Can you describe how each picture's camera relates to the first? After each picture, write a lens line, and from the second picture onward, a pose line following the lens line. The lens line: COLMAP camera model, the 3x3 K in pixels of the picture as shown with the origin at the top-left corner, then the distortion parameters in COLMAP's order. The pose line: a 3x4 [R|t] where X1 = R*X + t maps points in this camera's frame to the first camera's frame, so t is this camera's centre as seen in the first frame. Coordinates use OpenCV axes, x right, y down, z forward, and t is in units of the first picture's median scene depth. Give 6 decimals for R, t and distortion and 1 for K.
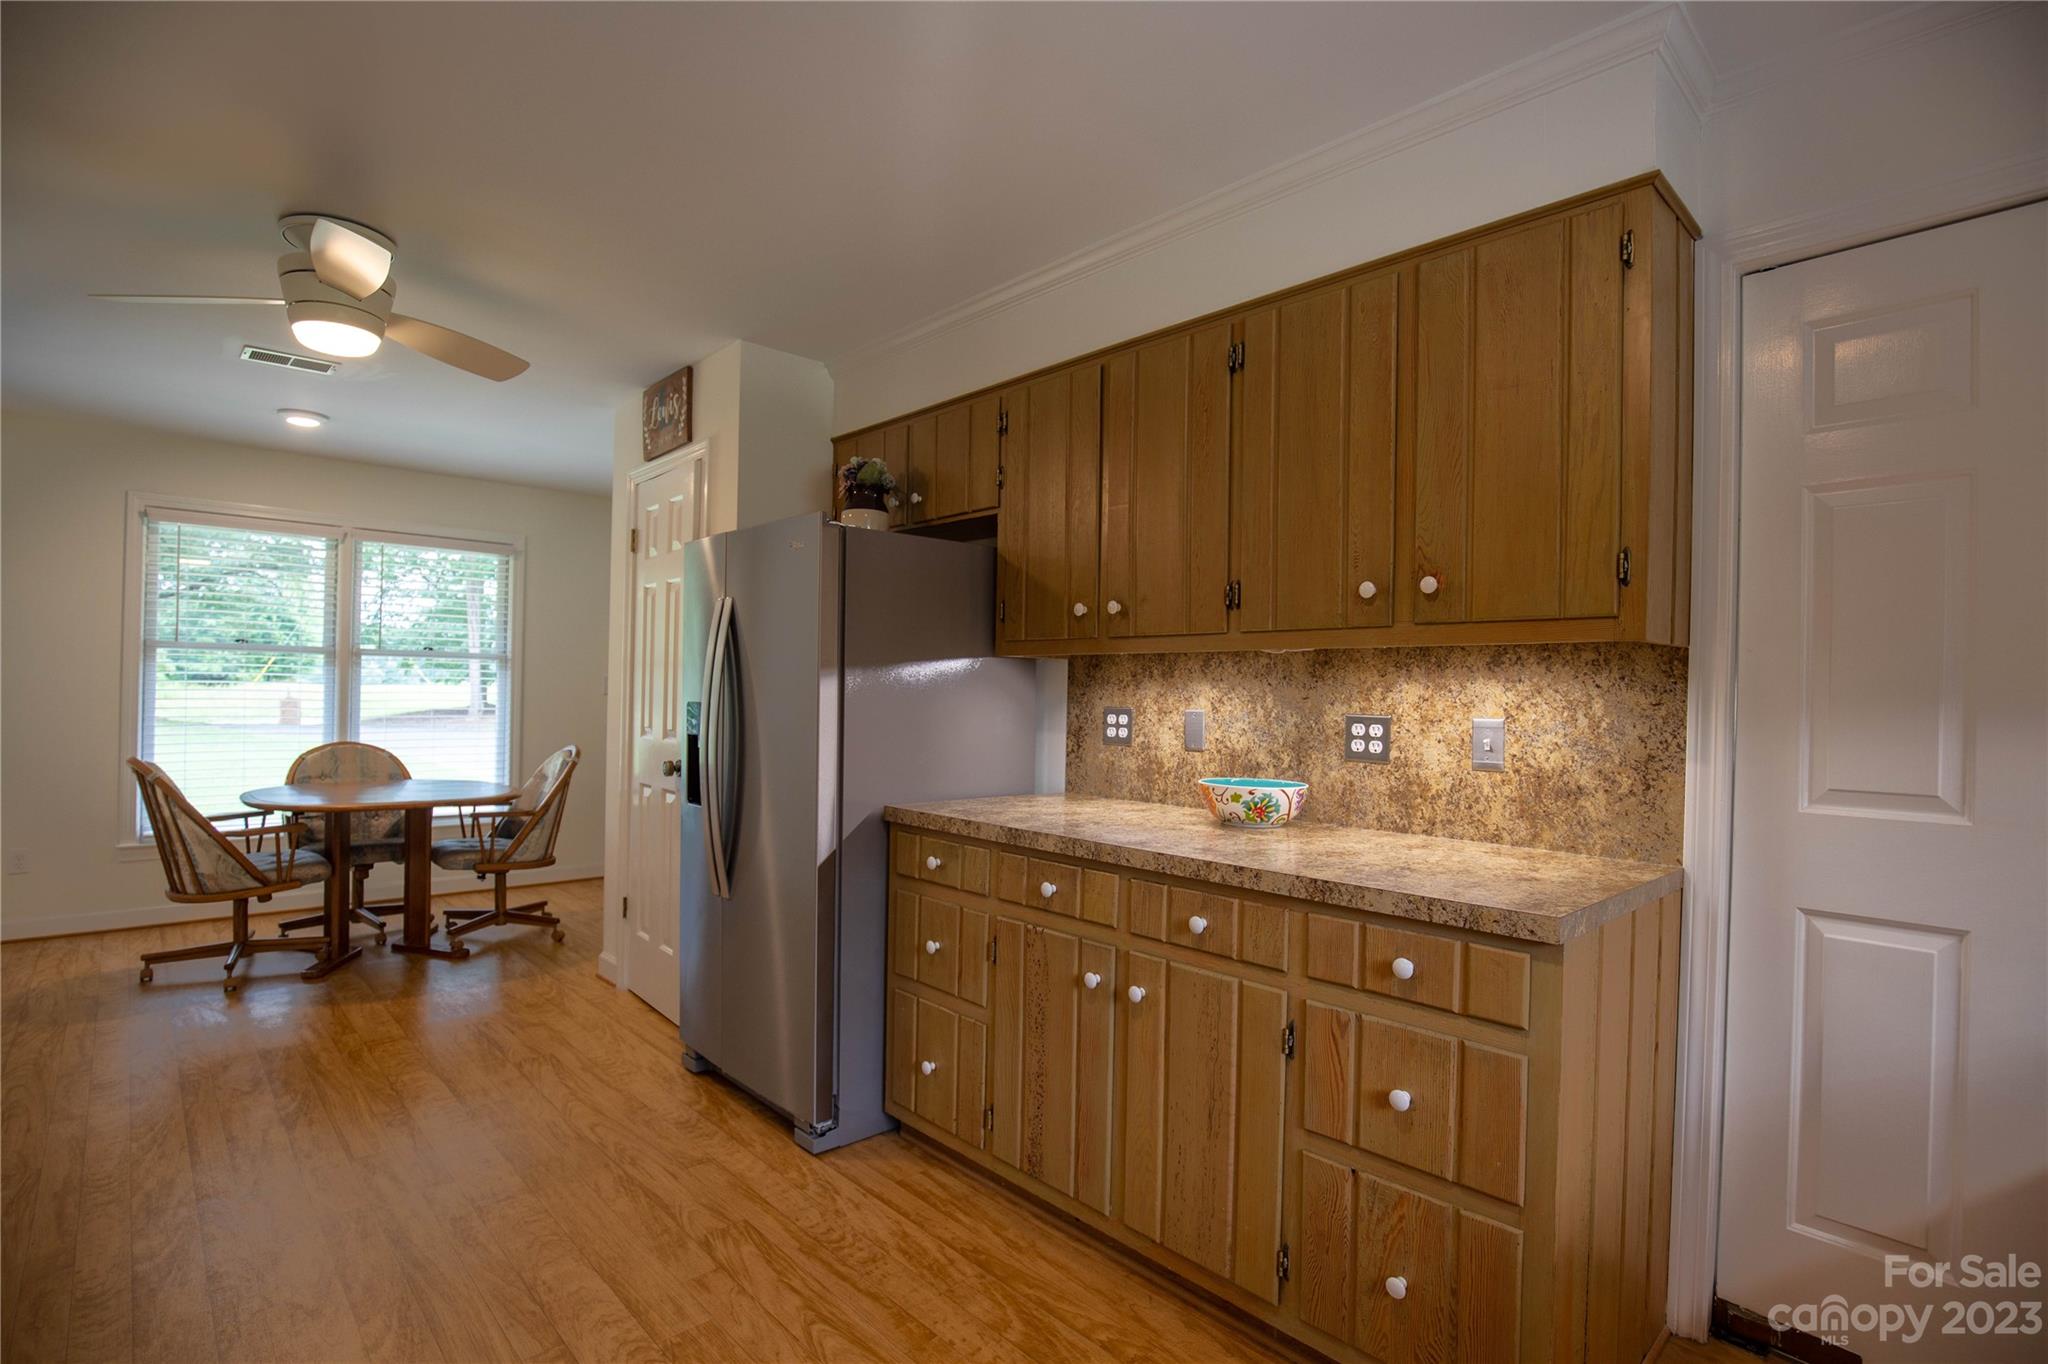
lens RADIAL K [[984.8, 0, 1026.7], [0, 984.8, 678.1], [0, 0, 1]] dist [-0.030826, 0.002295]
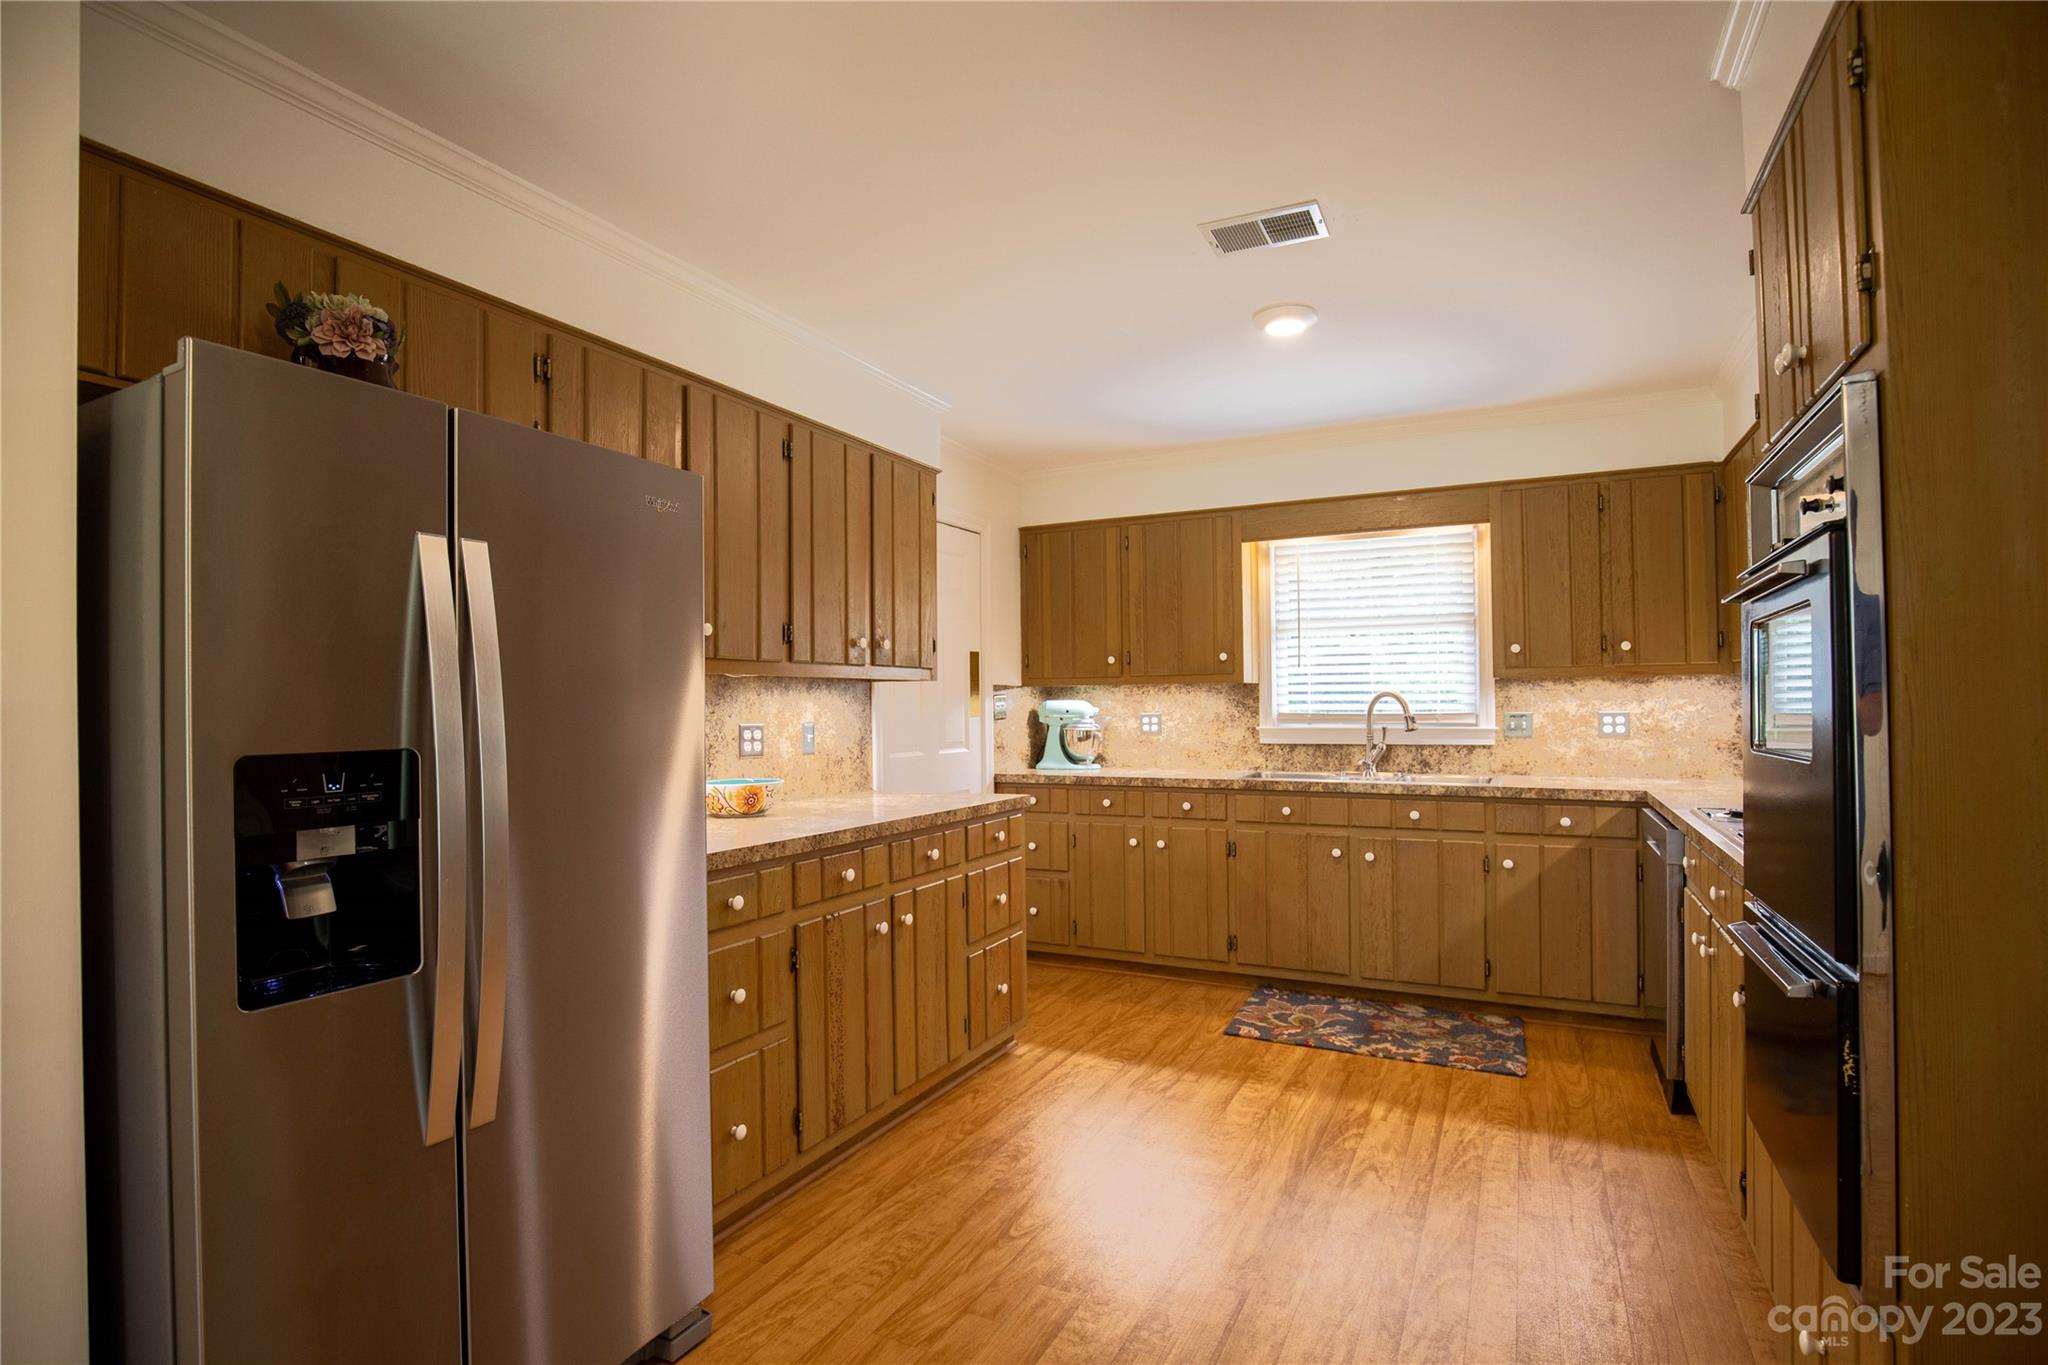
lens RADIAL K [[984.8, 0, 1028.2], [0, 984.8, 691.2], [0, 0, 1]] dist [-0.030826, 0.002295]
pose [[-0.338935, 0.003969, 0.940801, -1.045873], [-0.005049, 0.999969, -0.006038, -0.001716], [-0.940796, -0.006796, -0.338905, 1.069824]]
